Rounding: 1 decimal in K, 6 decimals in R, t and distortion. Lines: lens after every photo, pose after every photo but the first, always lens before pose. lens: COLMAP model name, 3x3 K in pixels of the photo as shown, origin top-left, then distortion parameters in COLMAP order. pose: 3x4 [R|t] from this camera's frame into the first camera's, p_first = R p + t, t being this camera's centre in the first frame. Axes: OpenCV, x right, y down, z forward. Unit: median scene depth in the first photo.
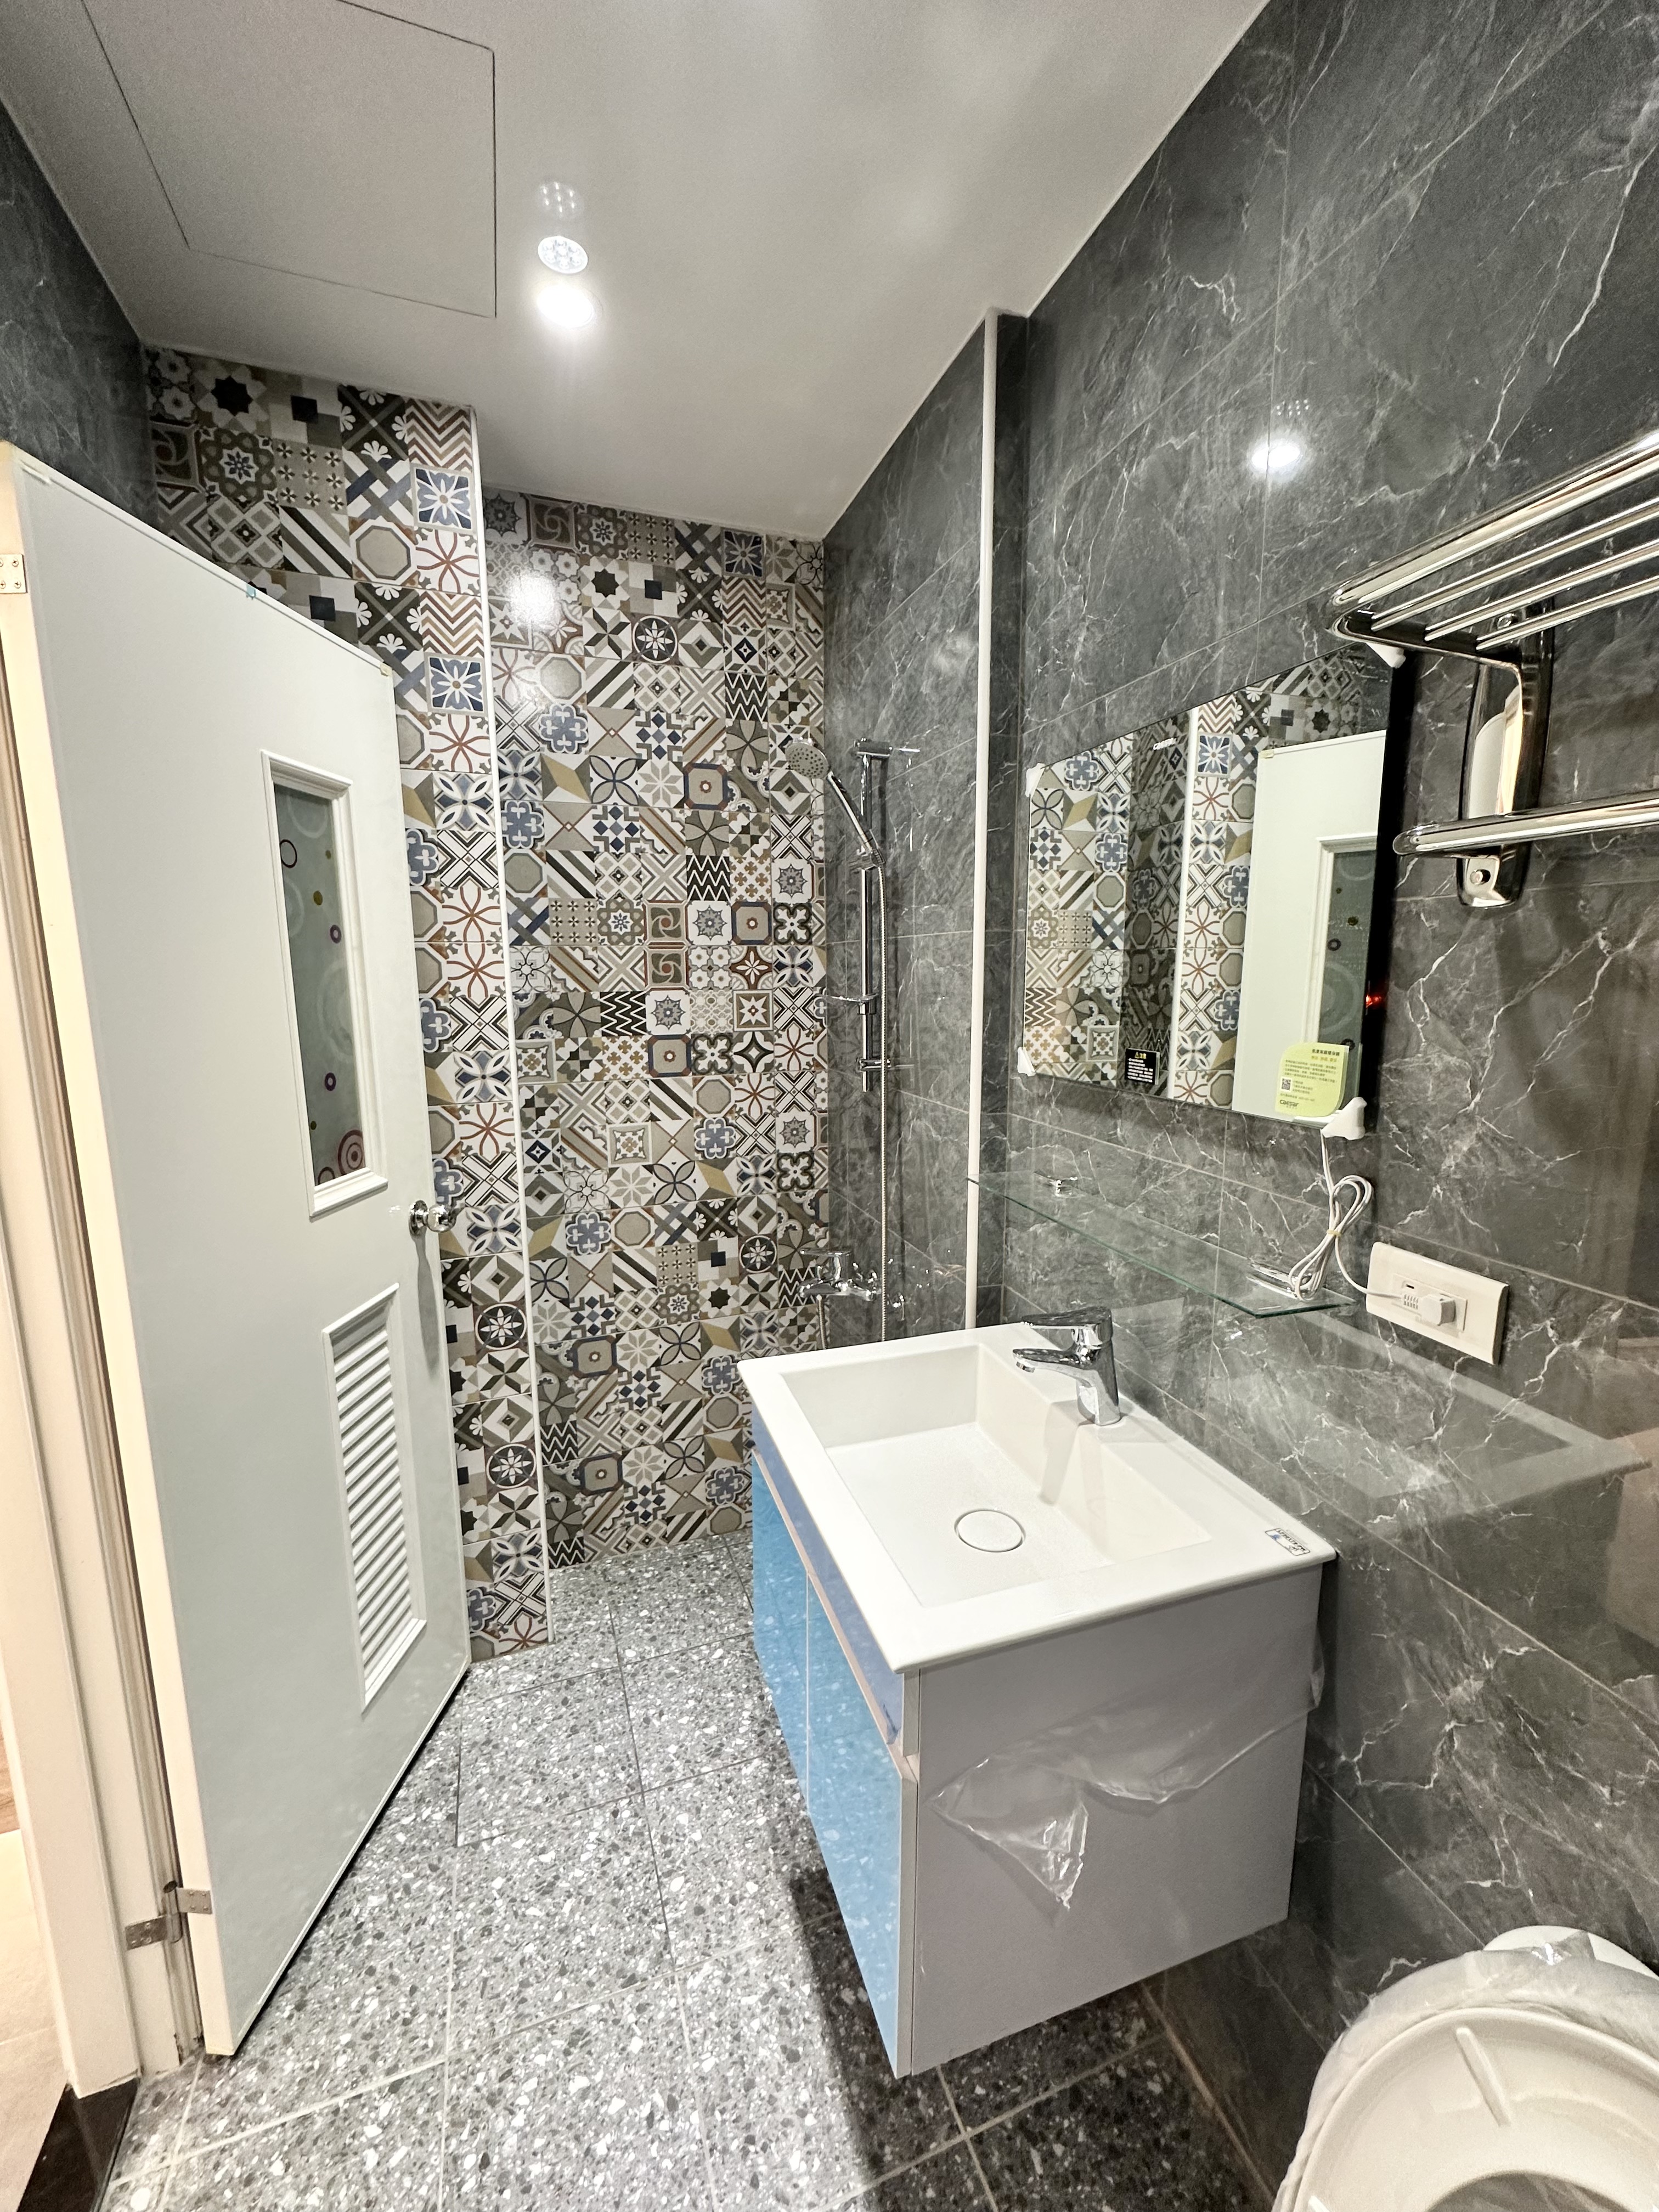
lens RADIAL K [[879.6, 0, 836.1], [0, 879.6, 1114.2], [0, 0, 1]] dist [-0.002759, -0.000008]
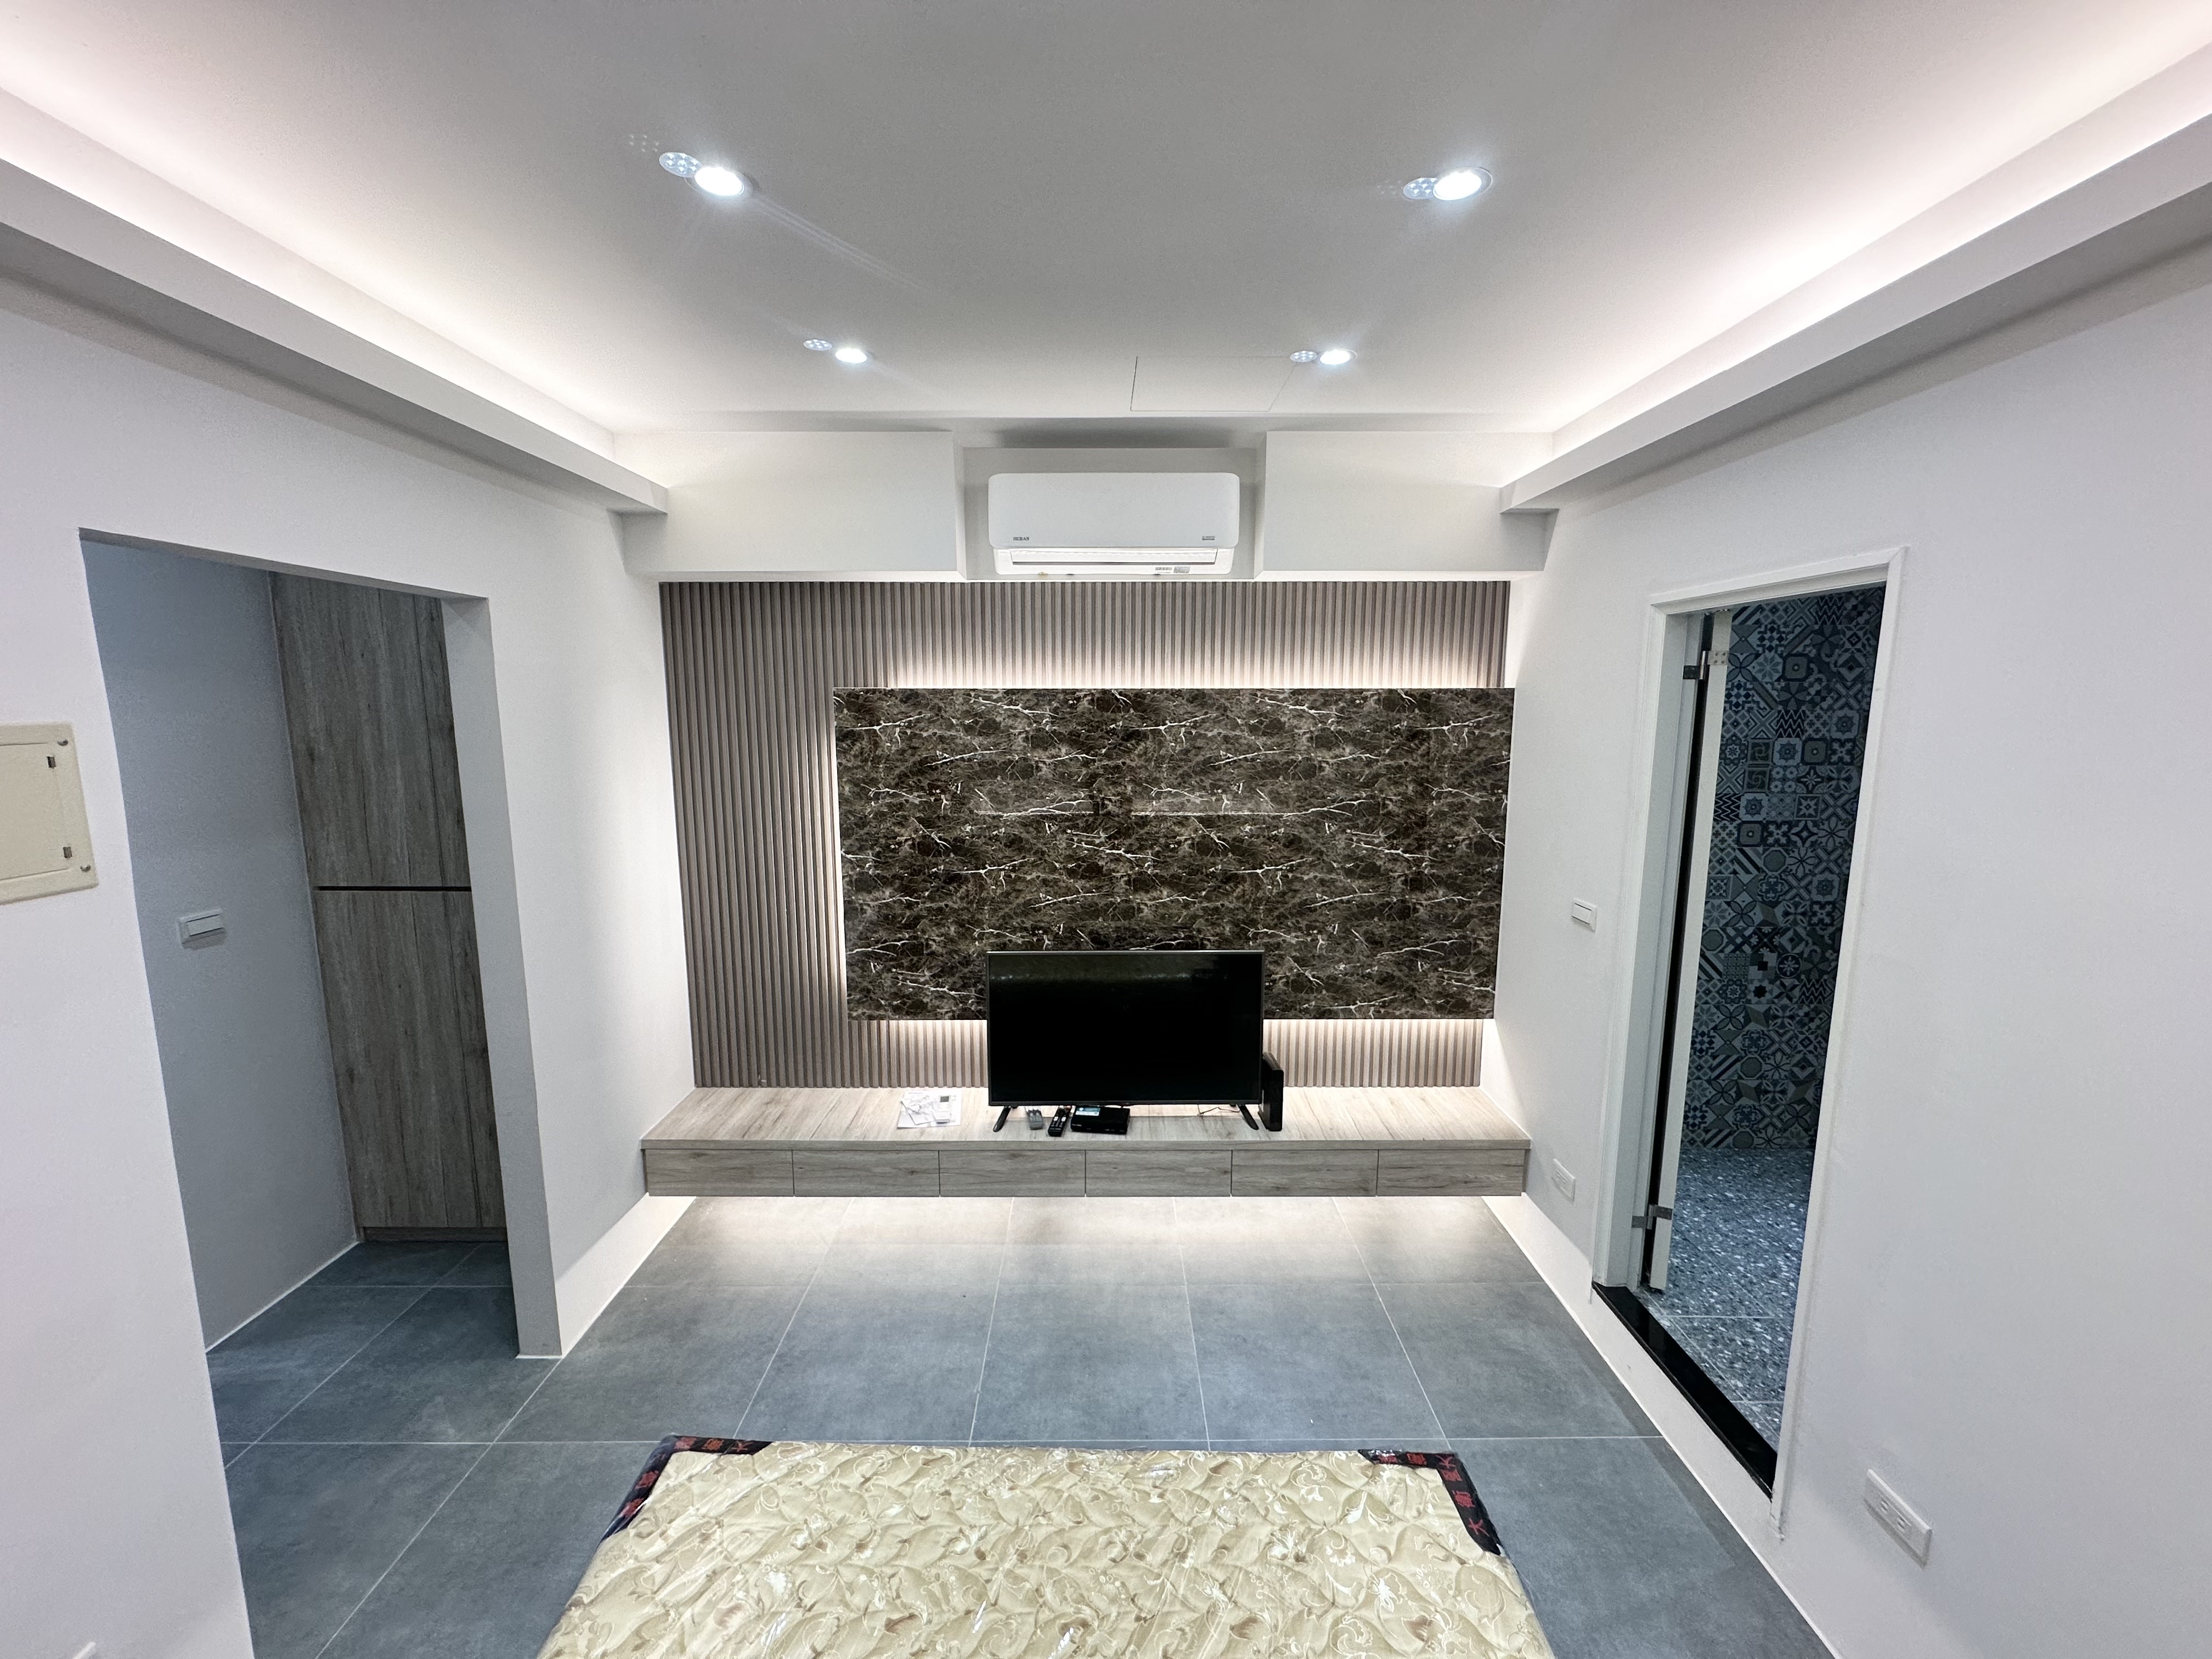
lens RADIAL K [[879.6, 0, 1109.4], [0, 879.6, 832.1], [0, 0, 1]] dist [-0.002759, -0.000008]
pose [[0.940573, 0.059212, -0.334390, -0.738241], [-0.064443, 0.997911, -0.004560, 0.012202], [0.333422, 0.025838, 0.942424, -0.870952]]
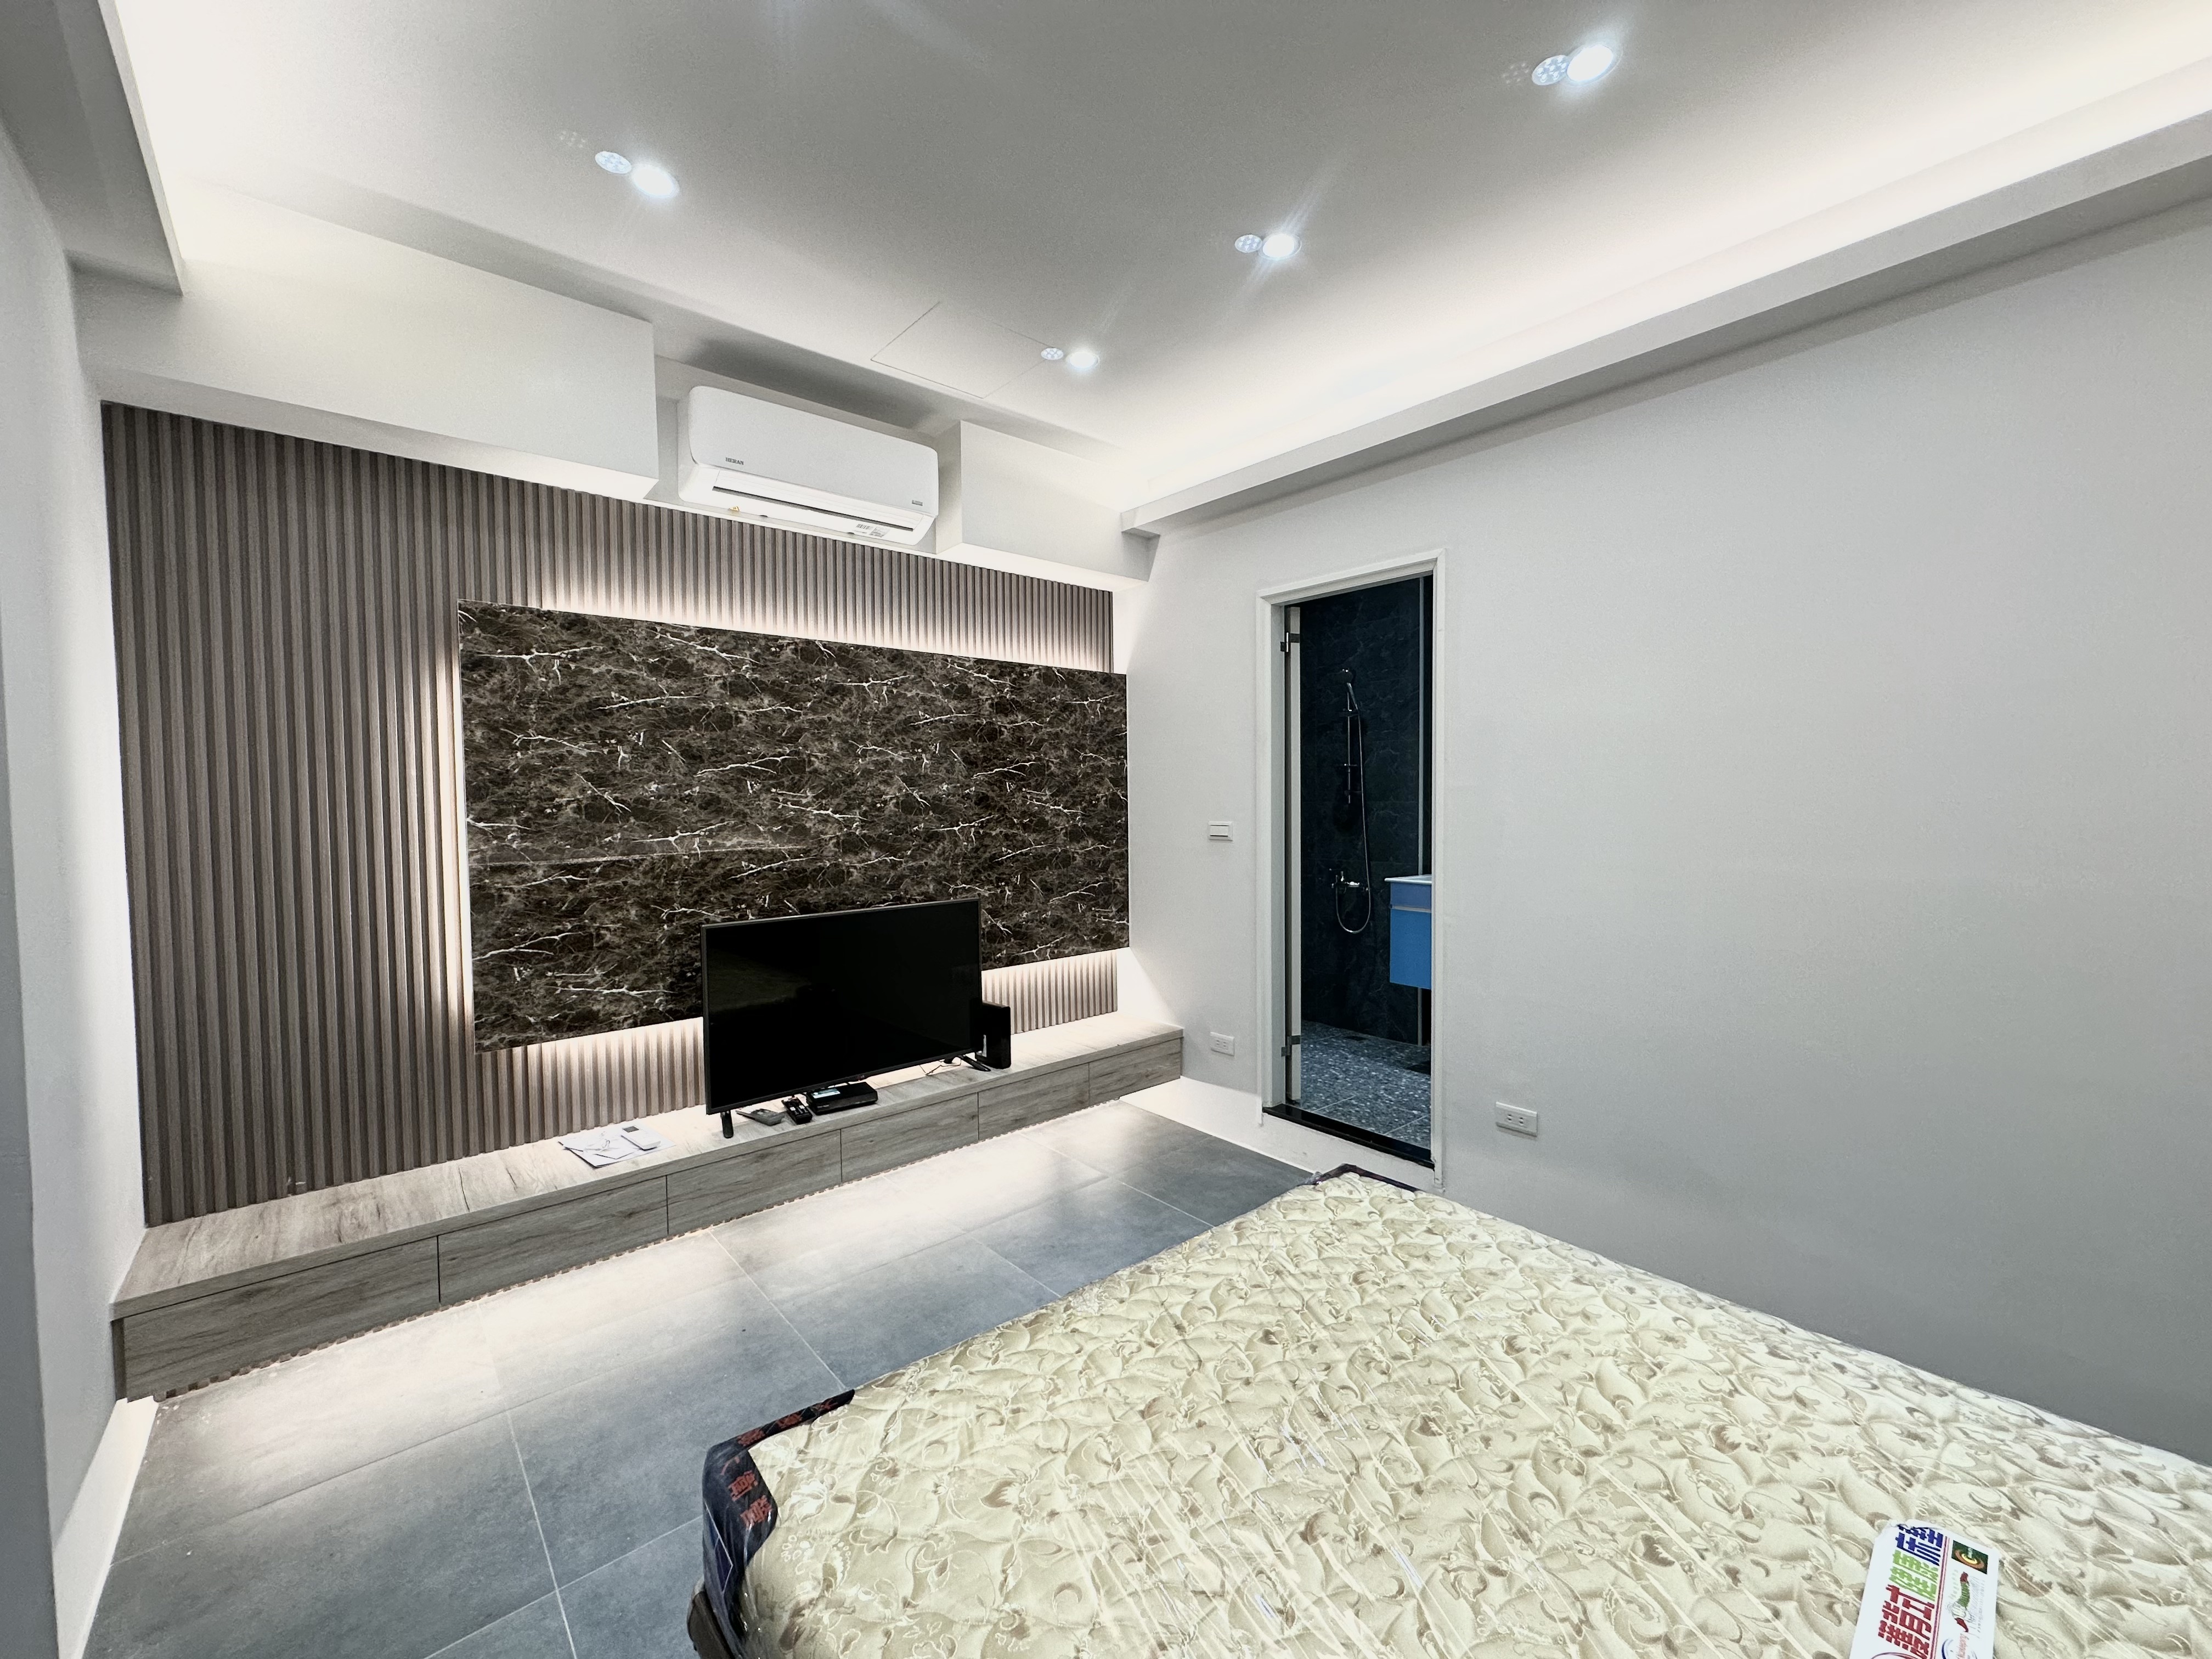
lens RADIAL K [[879.6, 0, 1103.9], [0, 879.6, 833.8], [0, 0, 1]] dist [-0.002759, -0.000008]
pose [[0.934068, -0.015027, 0.356778, -1.319504], [0.059731, 0.991613, -0.114615, 0.265443], [-0.352063, 0.128369, 0.927132, -0.921981]]
